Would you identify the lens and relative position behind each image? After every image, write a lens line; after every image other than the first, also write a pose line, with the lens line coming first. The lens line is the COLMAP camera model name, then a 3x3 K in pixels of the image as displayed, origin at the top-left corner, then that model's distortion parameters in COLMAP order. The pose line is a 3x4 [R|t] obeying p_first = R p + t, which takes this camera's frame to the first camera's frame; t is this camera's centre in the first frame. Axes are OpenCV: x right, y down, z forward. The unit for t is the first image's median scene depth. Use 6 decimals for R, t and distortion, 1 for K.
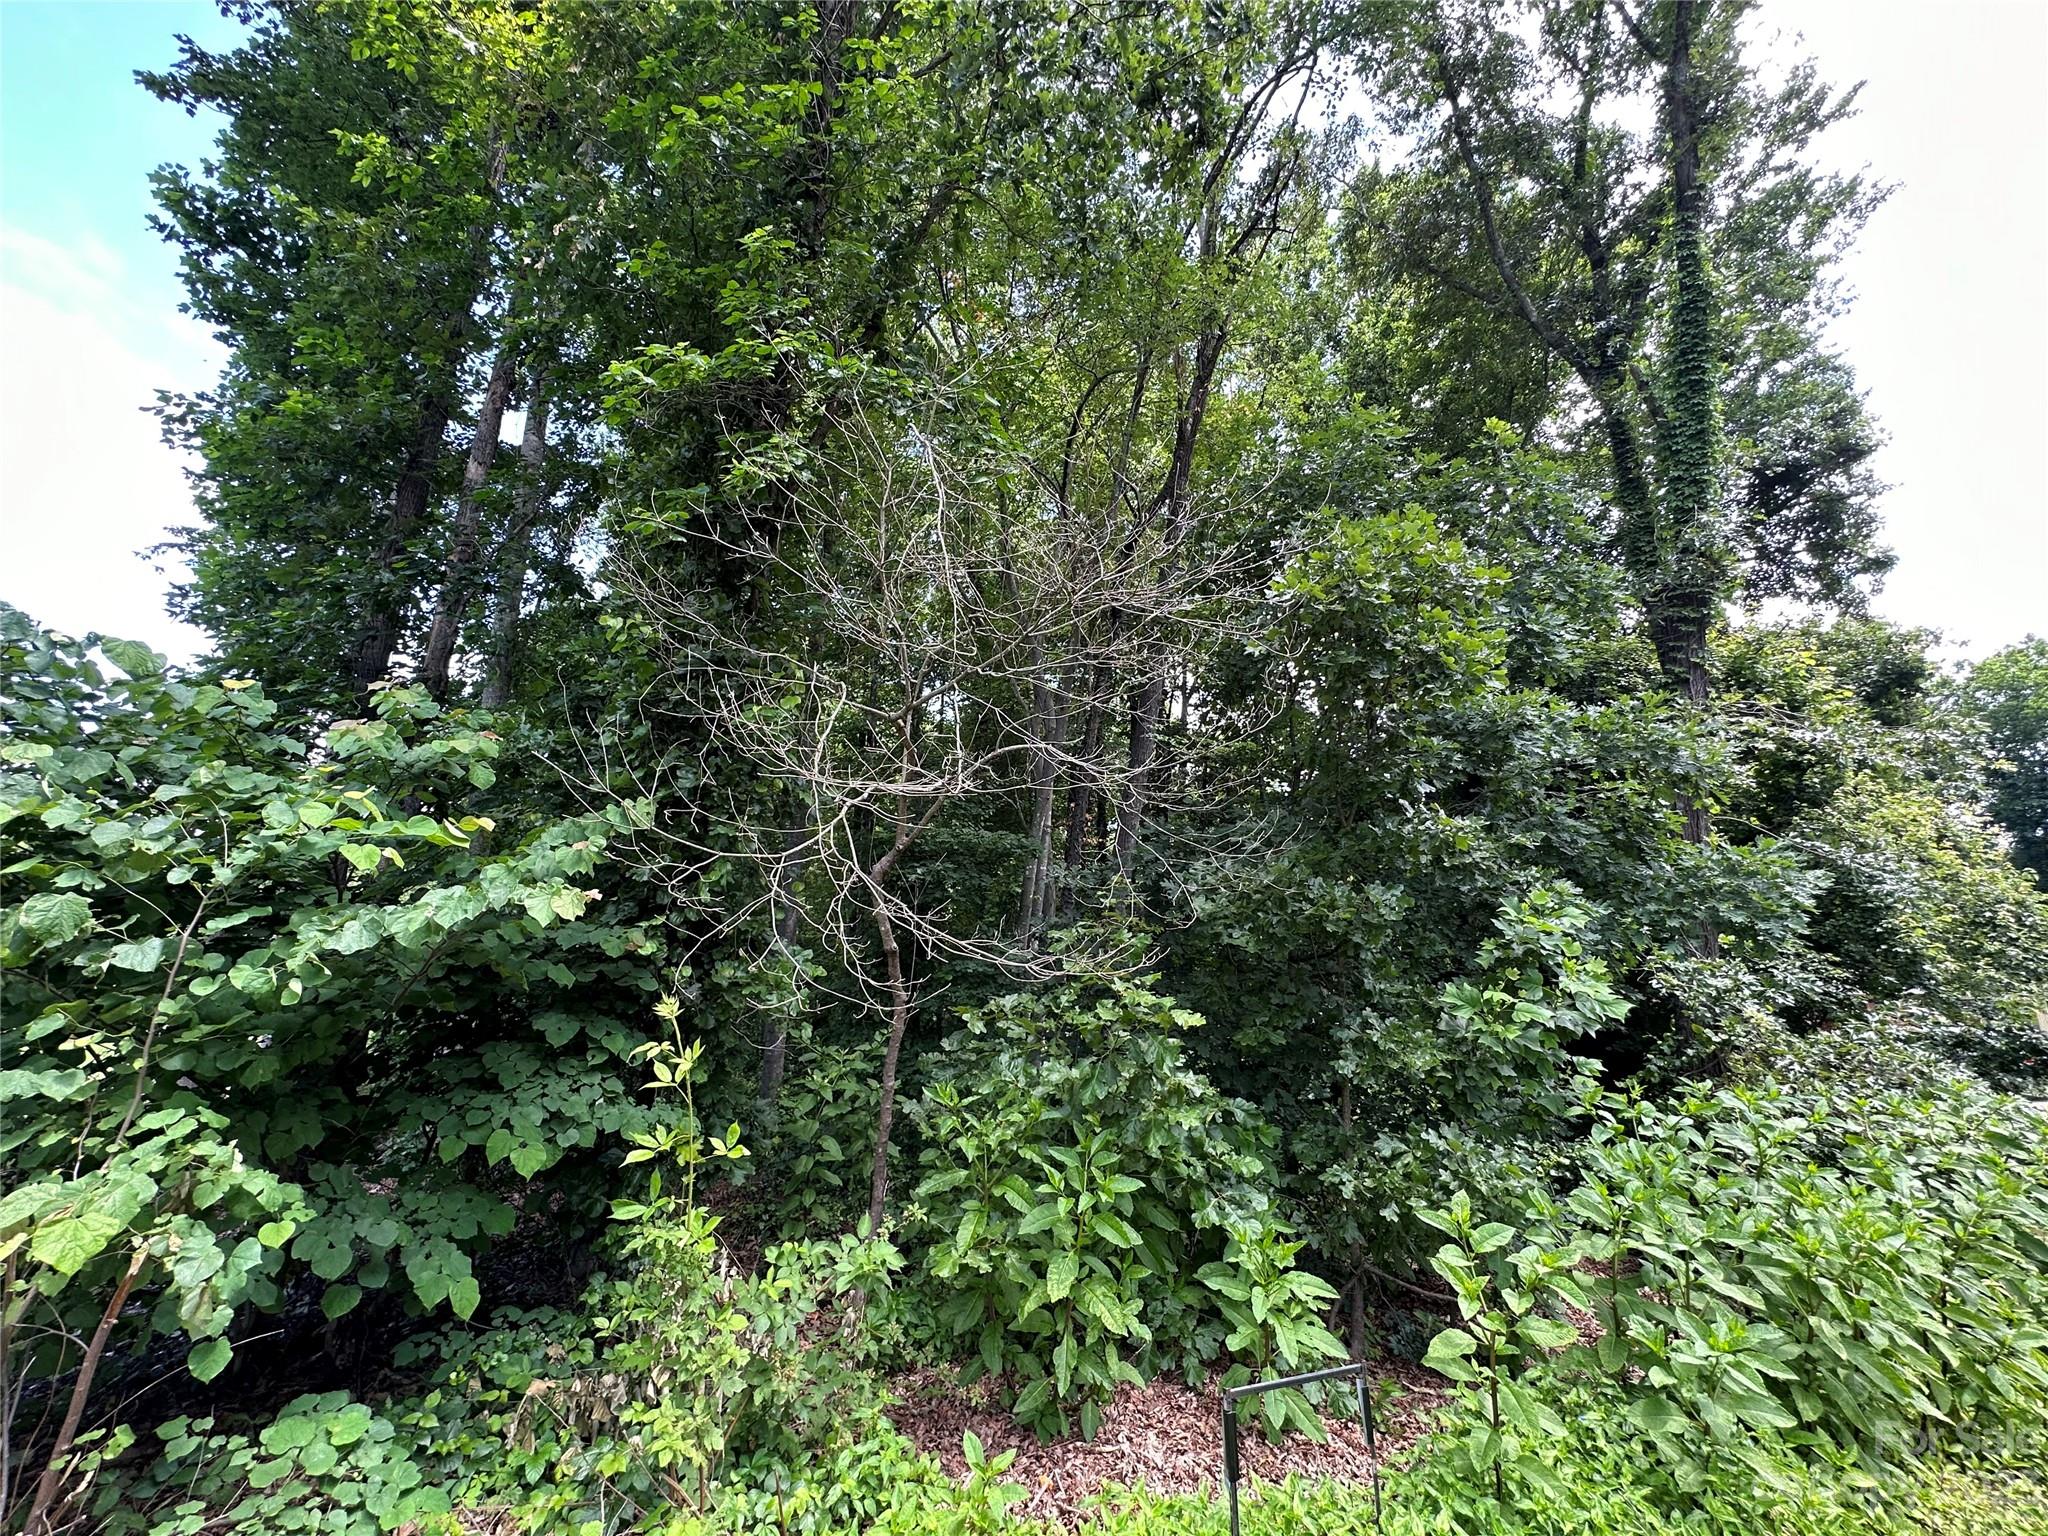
lens RADIAL K [[825.3, 0, 1021.7], [0, 825.3, 766.4], [0, 0, 1]] dist [-0.000732, 0.000504]
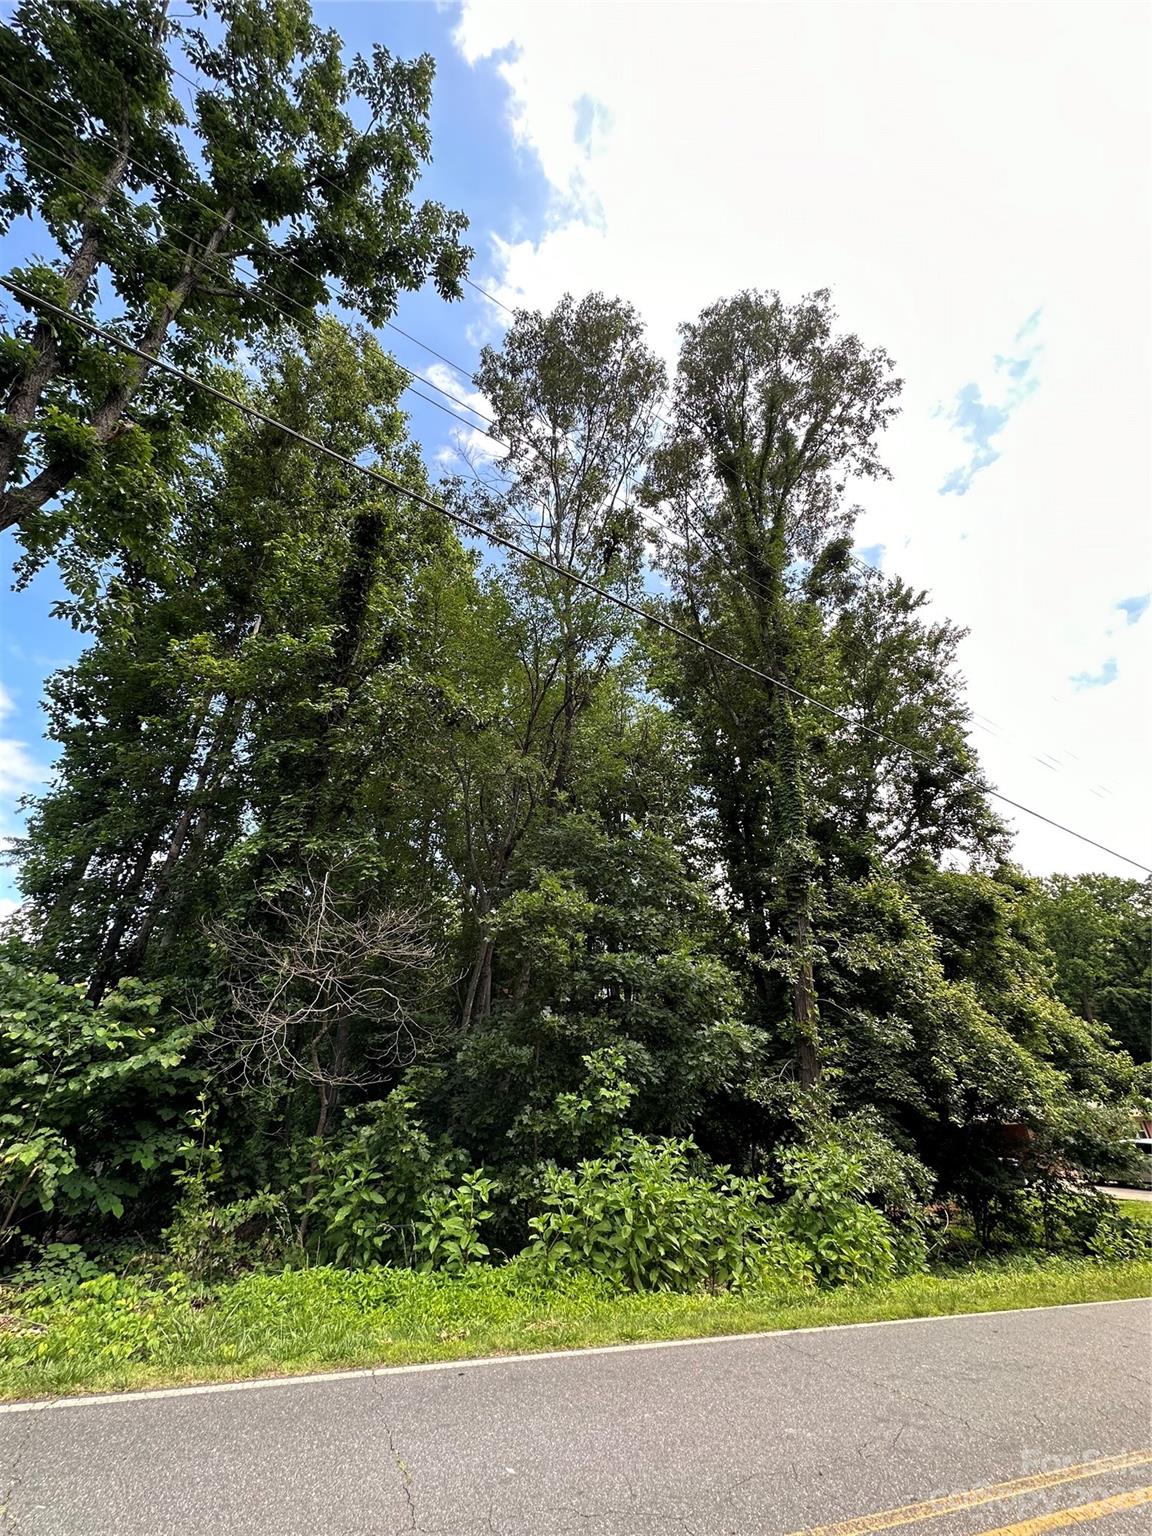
lens RADIAL K [[619.0, 0, 575.5], [0, 619.0, 766.9], [0, 0, 1]] dist [-0.000732, 0.000504]
pose [[0.999916, -0.012922, 0.001162, 0.917855], [0.012765, 0.963843, -0.266166, -0.245686], [0.002320, 0.266158, 0.963927, -1.451607]]
